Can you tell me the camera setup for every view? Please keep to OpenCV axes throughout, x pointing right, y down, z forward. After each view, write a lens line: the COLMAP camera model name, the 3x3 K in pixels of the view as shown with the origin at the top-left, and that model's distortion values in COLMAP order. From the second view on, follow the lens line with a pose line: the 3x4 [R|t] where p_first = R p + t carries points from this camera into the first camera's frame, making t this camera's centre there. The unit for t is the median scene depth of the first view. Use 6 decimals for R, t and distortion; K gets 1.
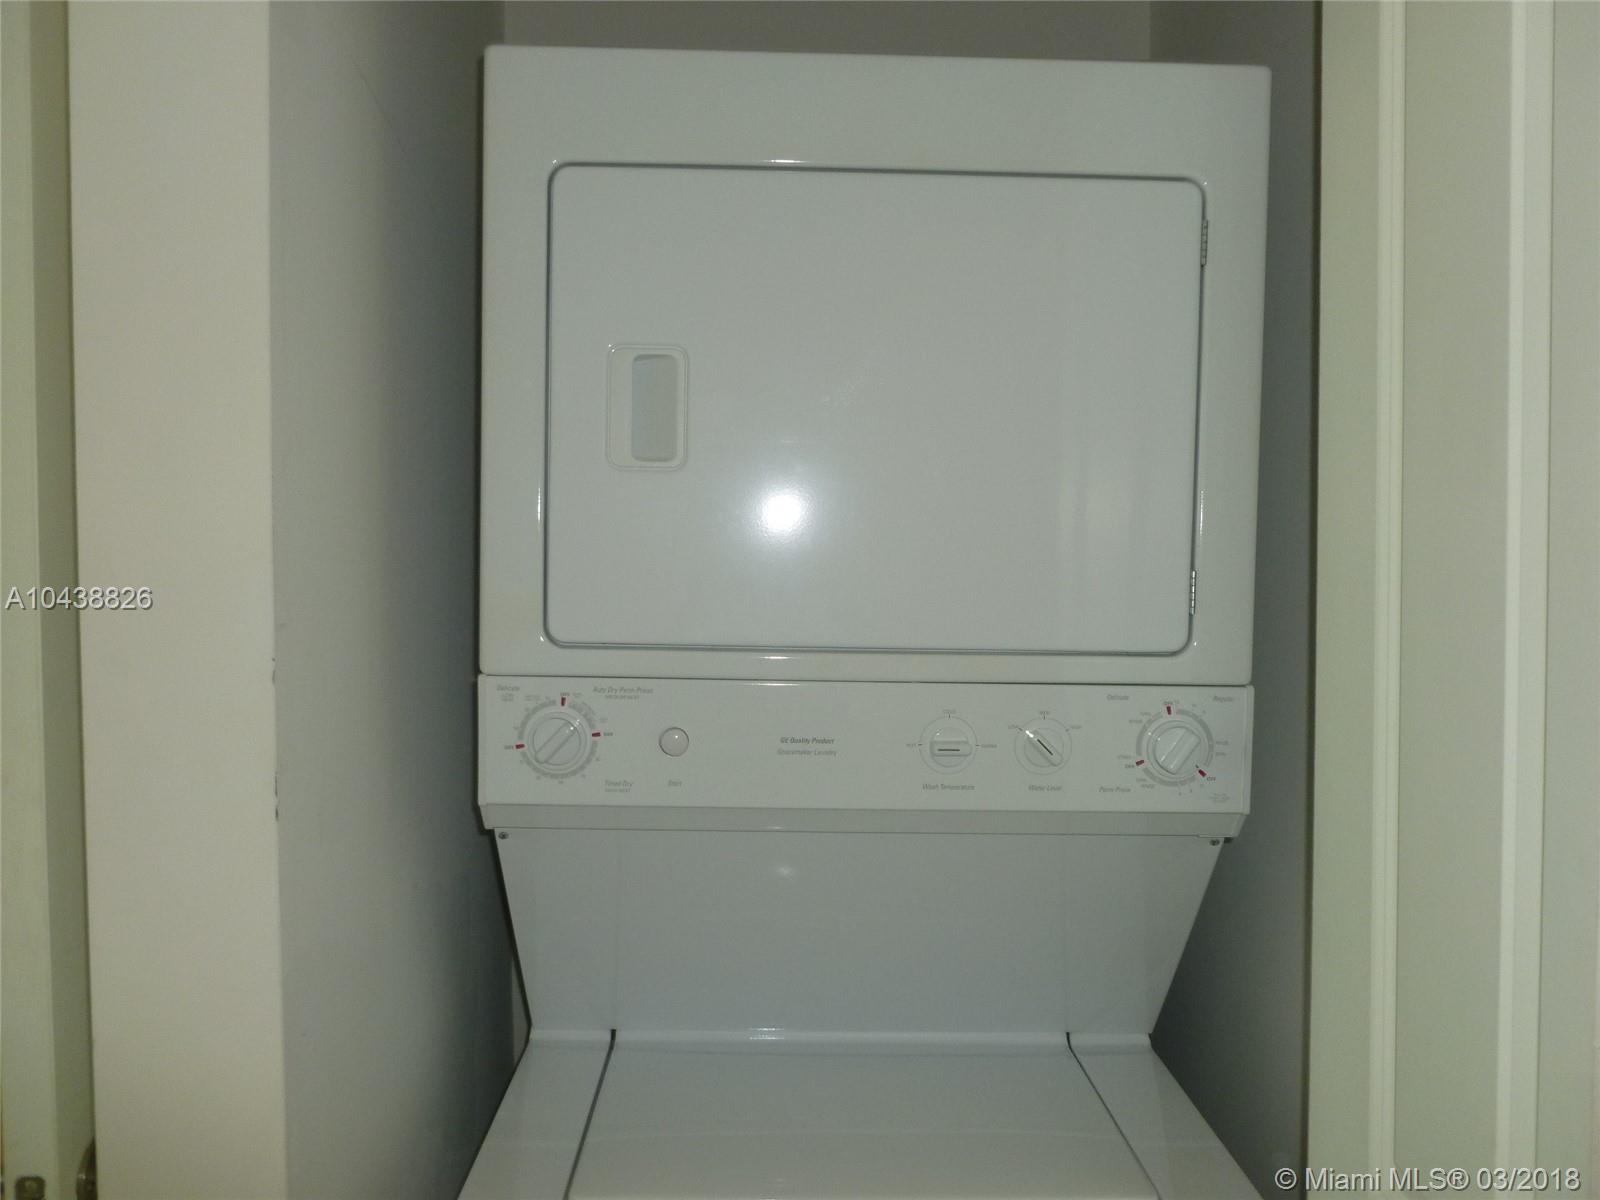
lens RADIAL K [[1372.7, 0, 788.2], [0, 1372.7, 598.3], [0, 0, 1]] dist [-0.055963, 0.044671]
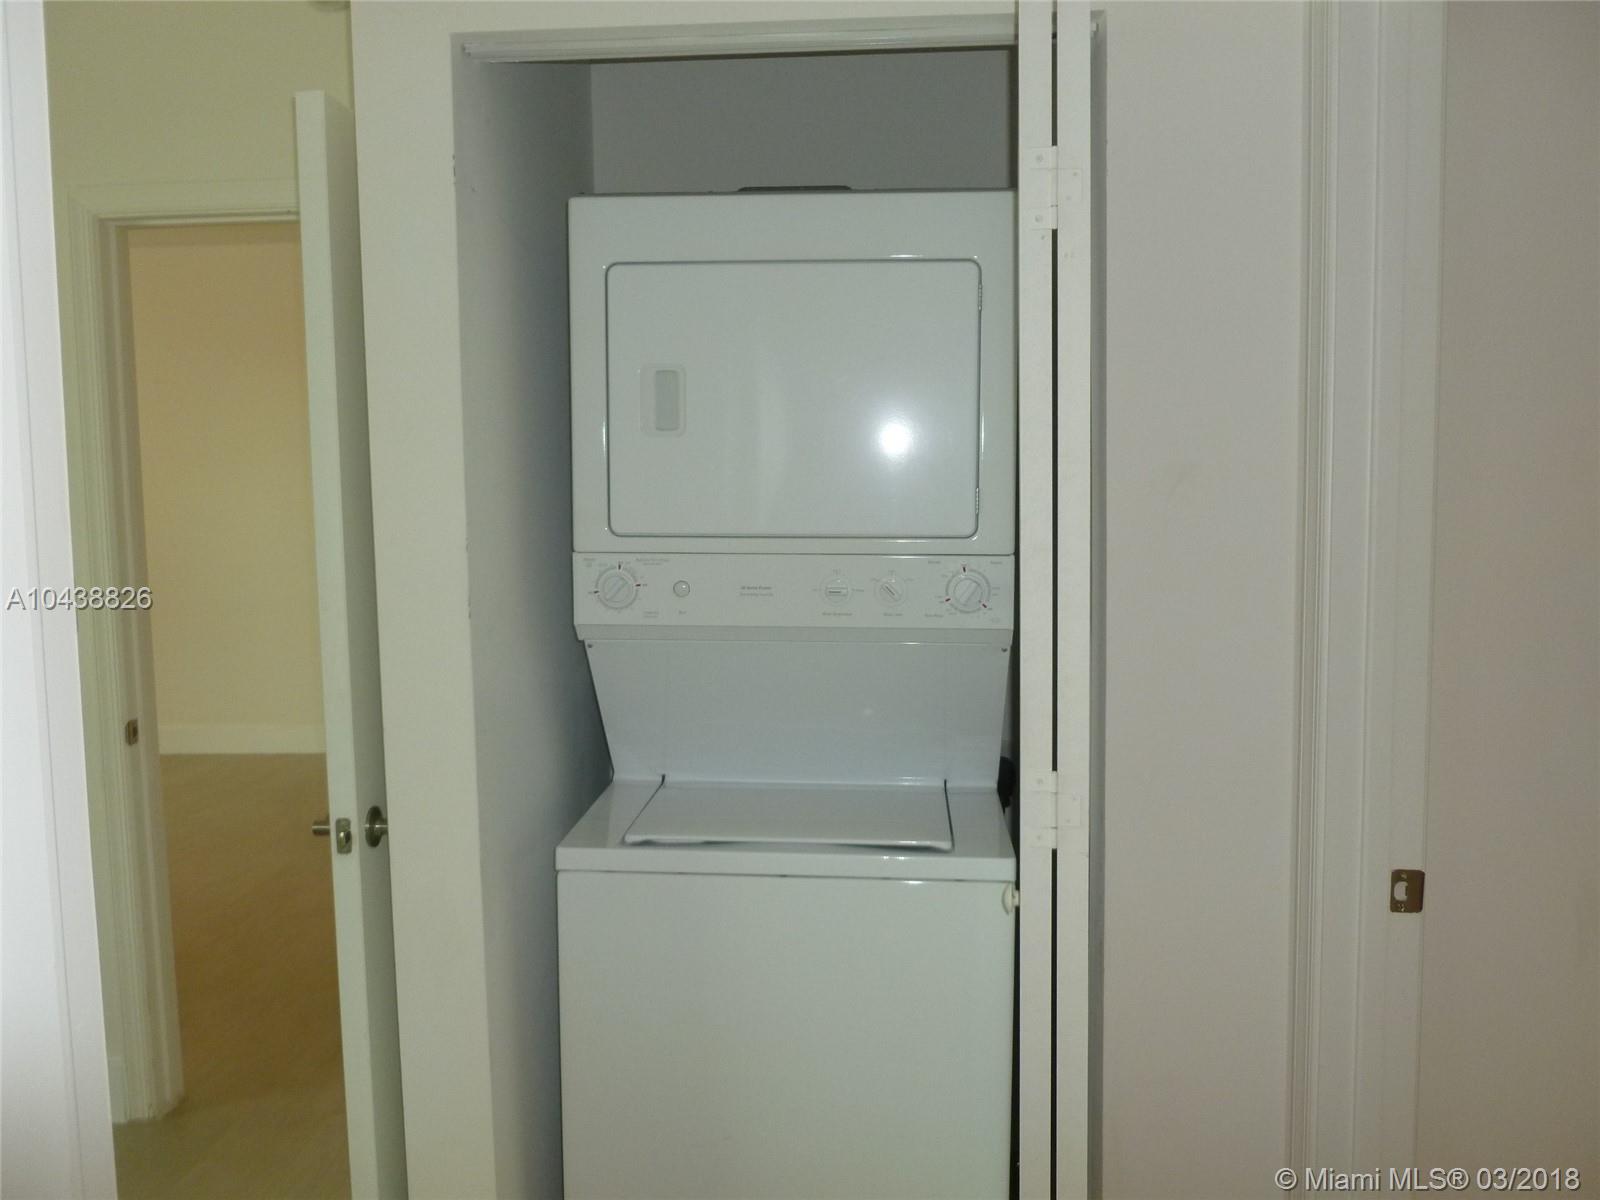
lens RADIAL K [[1372.7, 0, 788.2], [0, 1372.7, 598.3], [0, 0, 1]] dist [-0.055963, 0.044671]
pose [[0.994942, -0.005910, -0.100277, 0.232768], [0.011514, 0.998398, 0.055395, 0.019661], [0.099789, -0.056269, 0.993416, -0.754789]]
